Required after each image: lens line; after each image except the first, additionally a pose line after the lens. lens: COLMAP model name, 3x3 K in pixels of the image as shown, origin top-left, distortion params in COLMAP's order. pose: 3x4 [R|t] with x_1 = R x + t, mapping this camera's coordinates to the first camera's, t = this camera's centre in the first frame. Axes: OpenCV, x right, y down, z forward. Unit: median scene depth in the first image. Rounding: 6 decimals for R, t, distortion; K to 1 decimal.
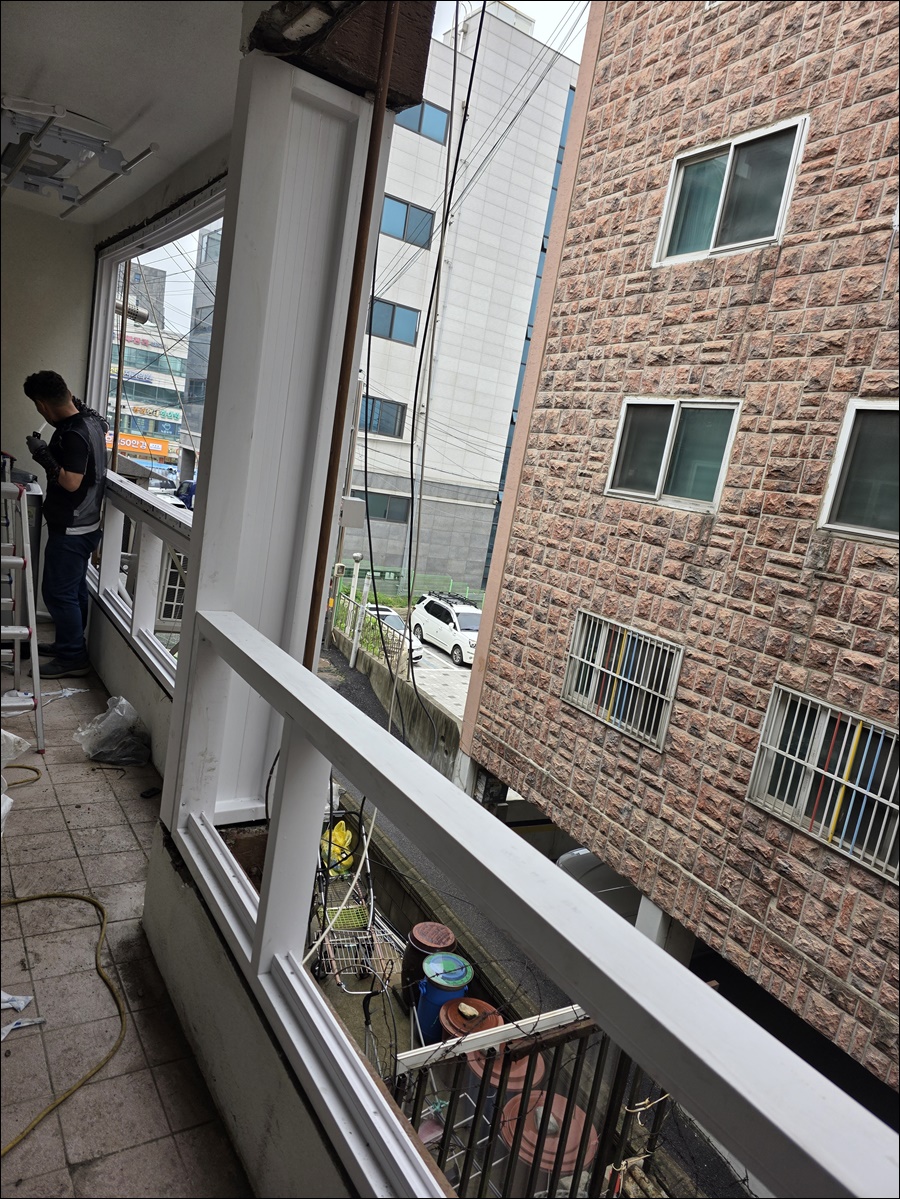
lens RADIAL K [[807.3, 0, 451.5], [0, 807.3, 624.3], [0, 0, 1]] dist [0.068966, -0.060680]
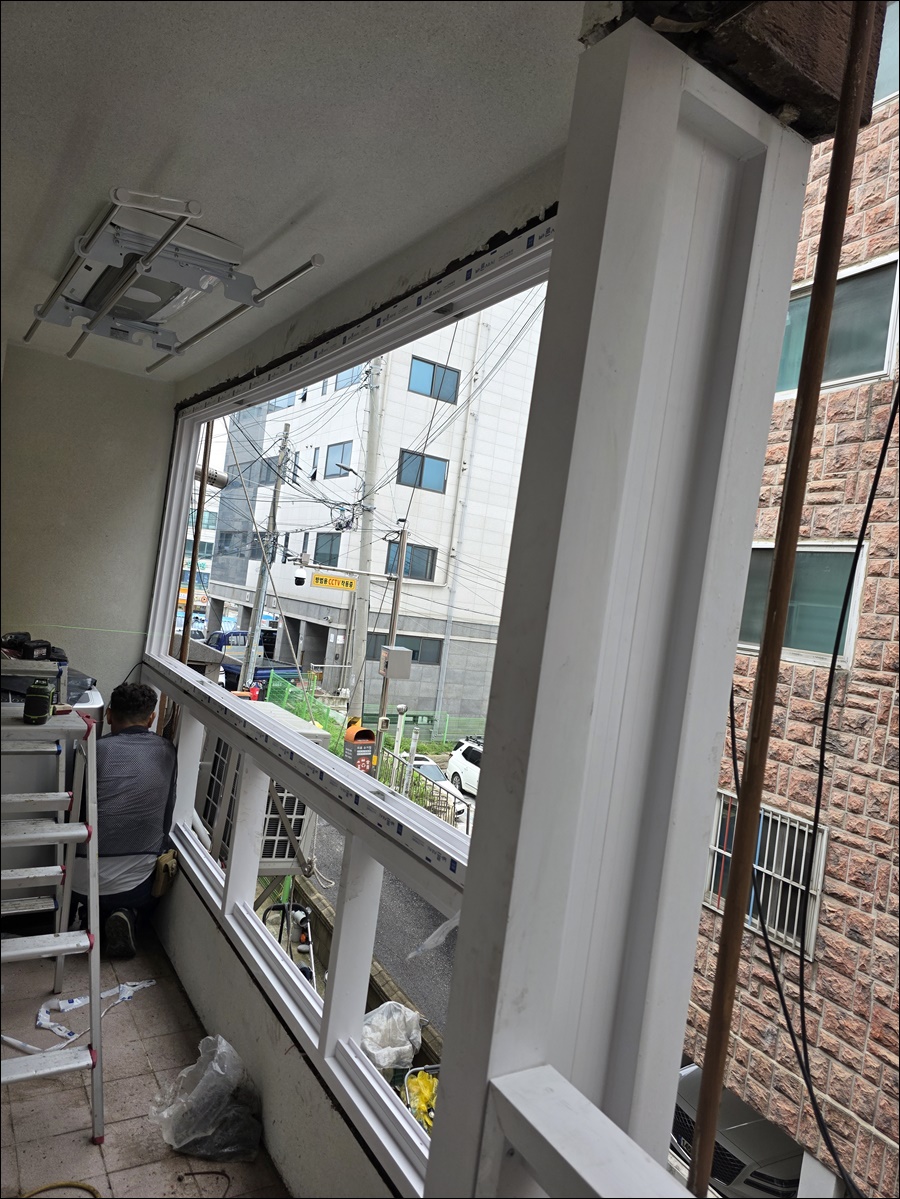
lens RADIAL K [[804.2, 0, 450.7], [0, 804.2, 612.5], [0, 0, 1]] dist [0.080610, -0.075878]
pose [[0.999345, -0.031748, -0.017355, -0.080607], [0.028154, 0.983605, -0.178125, -0.050785], [0.022726, 0.177520, 0.983855, 0.120874]]
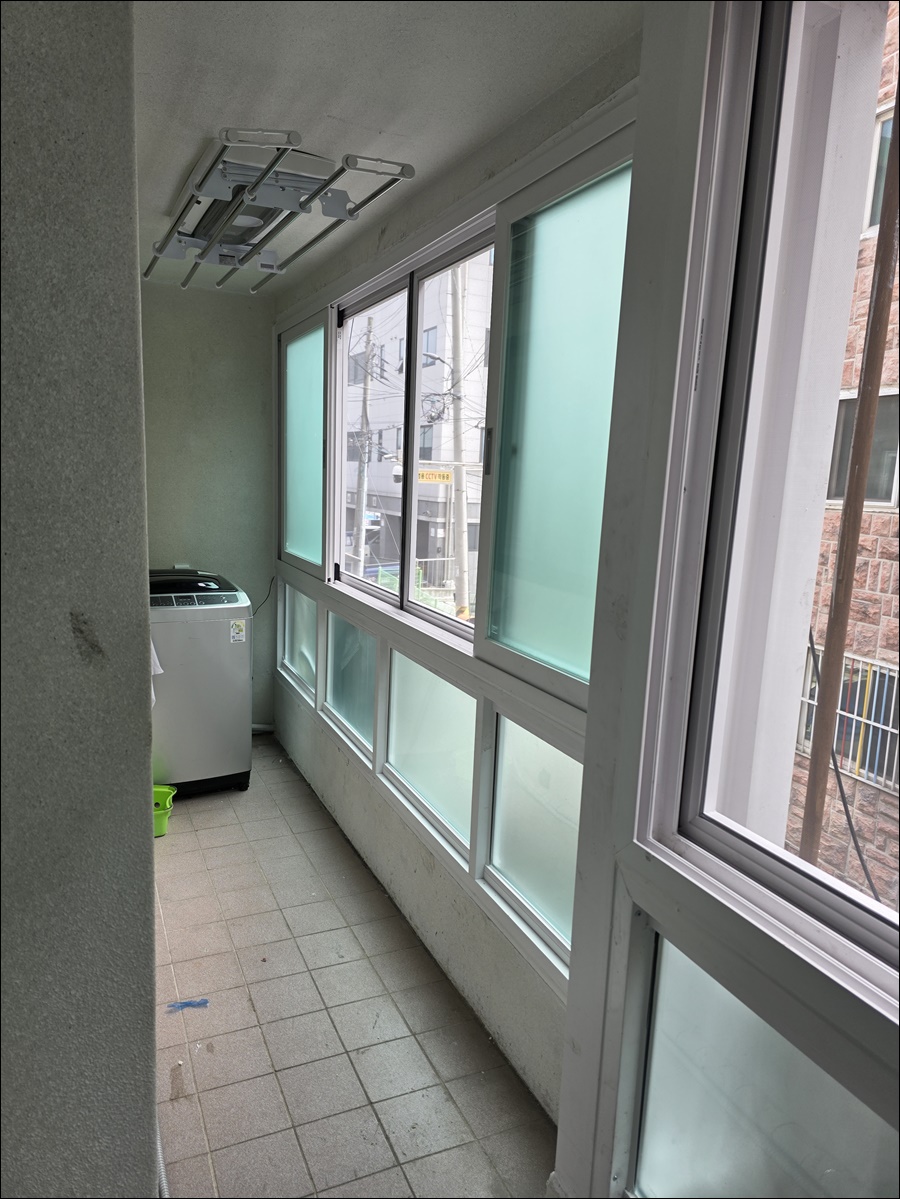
lens RADIAL K [[808.4, 0, 440.0], [0, 808.4, 604.7], [0, 0, 1]] dist [0.077858, -0.070704]
pose [[0.982032, -0.096317, -0.162282, -0.082311], [0.087568, 0.994335, -0.060246, -0.045304], [0.167165, 0.044953, 0.984904, 0.093419]]
